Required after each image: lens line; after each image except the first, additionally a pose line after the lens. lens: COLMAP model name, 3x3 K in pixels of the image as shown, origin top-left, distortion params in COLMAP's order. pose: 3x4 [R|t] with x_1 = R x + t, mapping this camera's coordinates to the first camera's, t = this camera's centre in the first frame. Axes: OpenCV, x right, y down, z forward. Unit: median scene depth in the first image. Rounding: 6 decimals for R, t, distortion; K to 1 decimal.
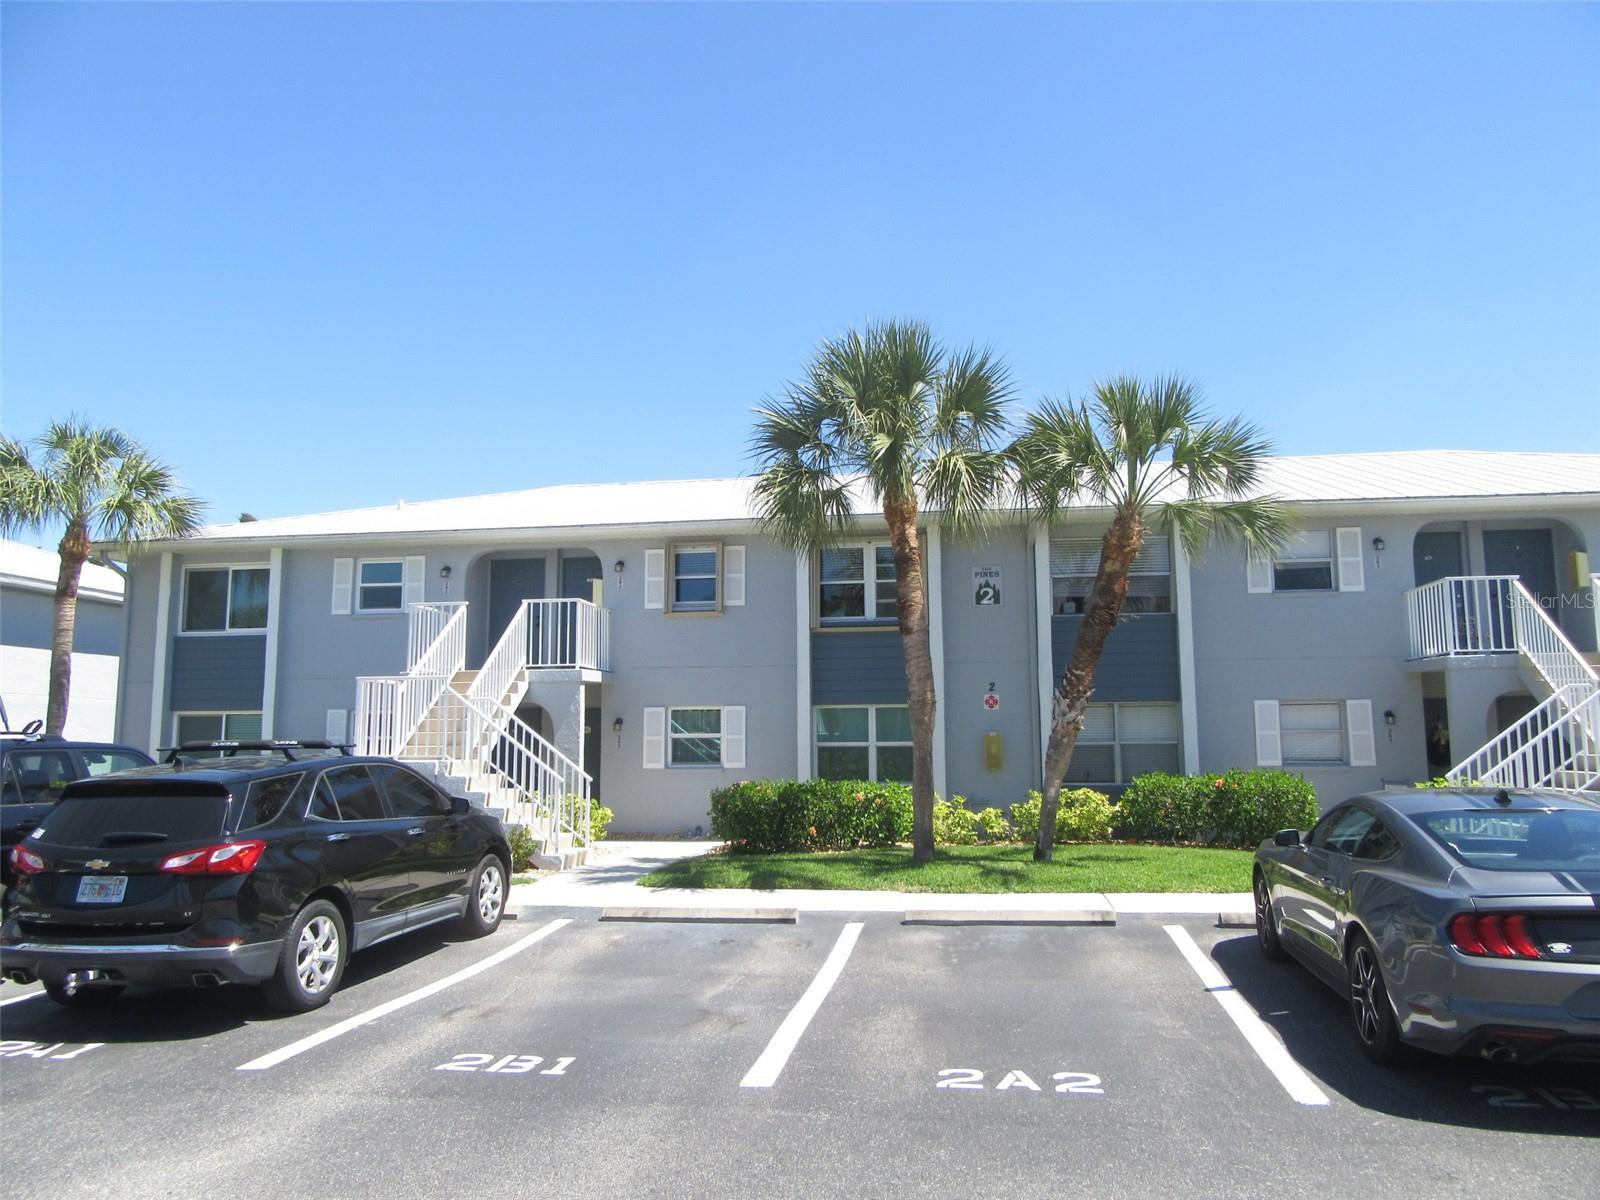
lens RADIAL K [[1173.5, 0, 796.8], [0, 1173.5, 600.0], [0, 0, 1]] dist [0.010694, -0.015483]
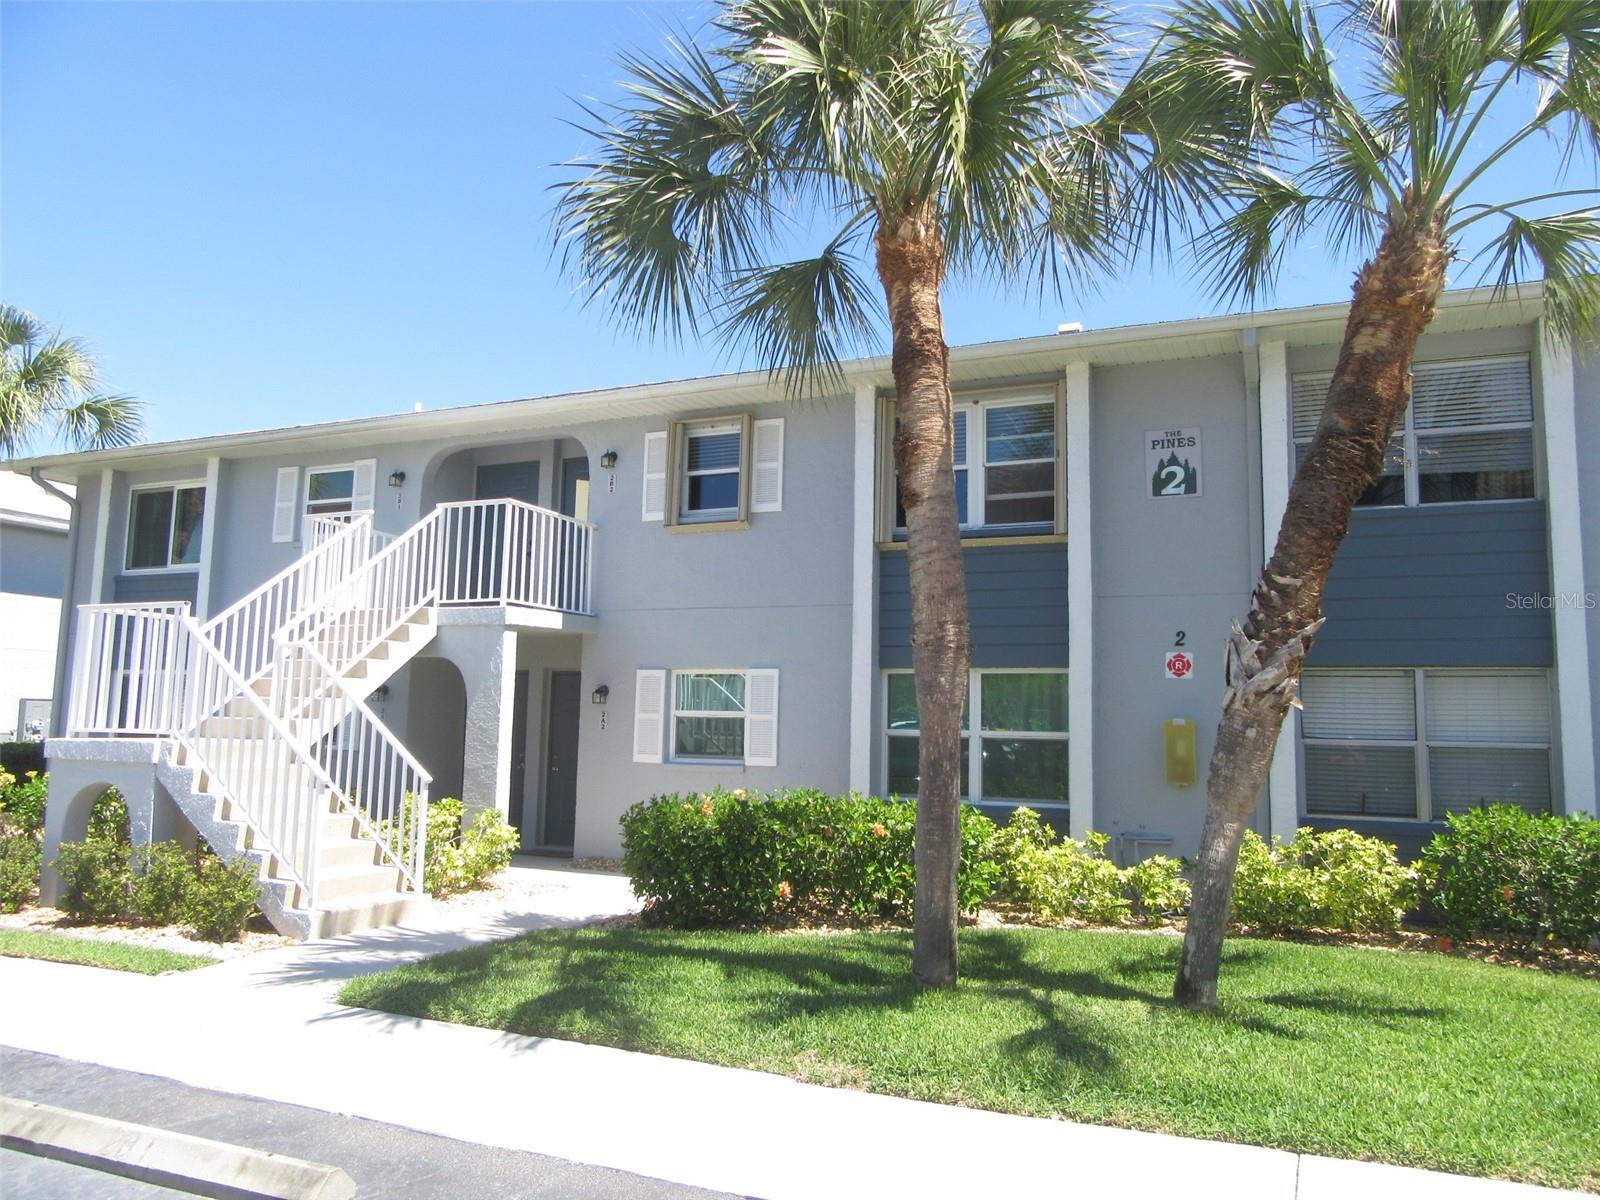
lens RADIAL K [[1173.5, 0, 805.7], [0, 1173.5, 595.9], [0, 0, 1]] dist [0.010694, -0.015483]
pose [[0.966157, -0.004344, -0.257917, 0.139524], [0.005828, 0.999971, 0.004991, 0.049946], [0.257888, -0.006325, 0.966154, 0.409828]]
